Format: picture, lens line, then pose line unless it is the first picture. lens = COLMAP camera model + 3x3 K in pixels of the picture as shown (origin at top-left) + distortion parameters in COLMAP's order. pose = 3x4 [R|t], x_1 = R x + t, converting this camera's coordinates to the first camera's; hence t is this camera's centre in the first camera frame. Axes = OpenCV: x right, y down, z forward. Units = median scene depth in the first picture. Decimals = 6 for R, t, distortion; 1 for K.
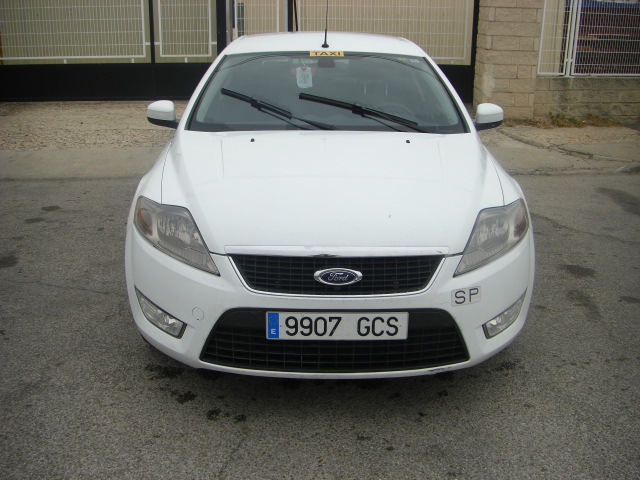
lens RADIAL K [[715.8, 0, 320.0], [0, 715.8, 240.0], [0, 0, 1]] dist [-0.153002, 0.046152]
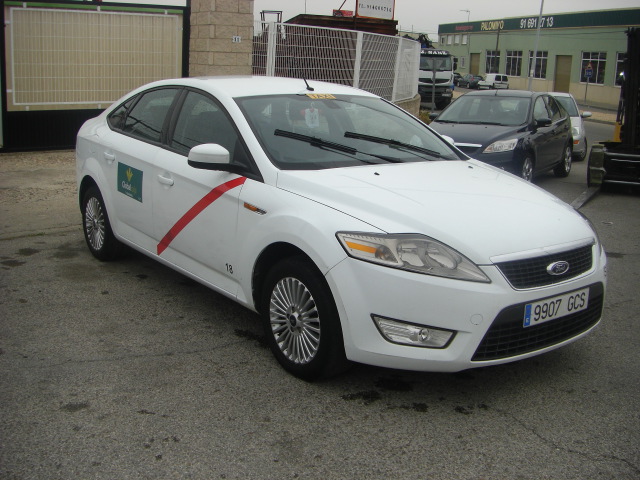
lens RADIAL K [[715.5, 0, 318.9], [0, 715.5, 198.8], [0, 0, 1]] dist [-0.122687, 0.004674]
pose [[0.815490, -0.083667, 0.572691, -1.041360], [0.150427, 0.986130, -0.070133, -0.048988], [-0.558880, 0.143341, 0.816766, 0.166256]]
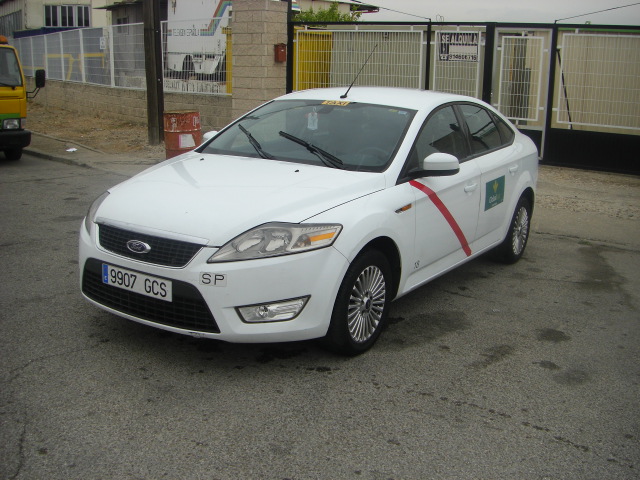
lens RADIAL K [[714.7, 0, 320.0], [0, 714.7, 240.0], [0, 0, 1]] dist [-0.175170, 0.017744]
pose [[0.832353, 0.147847, -0.534163, 1.054384], [-0.193543, 0.980628, -0.030165, 0.010108], [0.519355, 0.128492, 0.844843, -0.002411]]
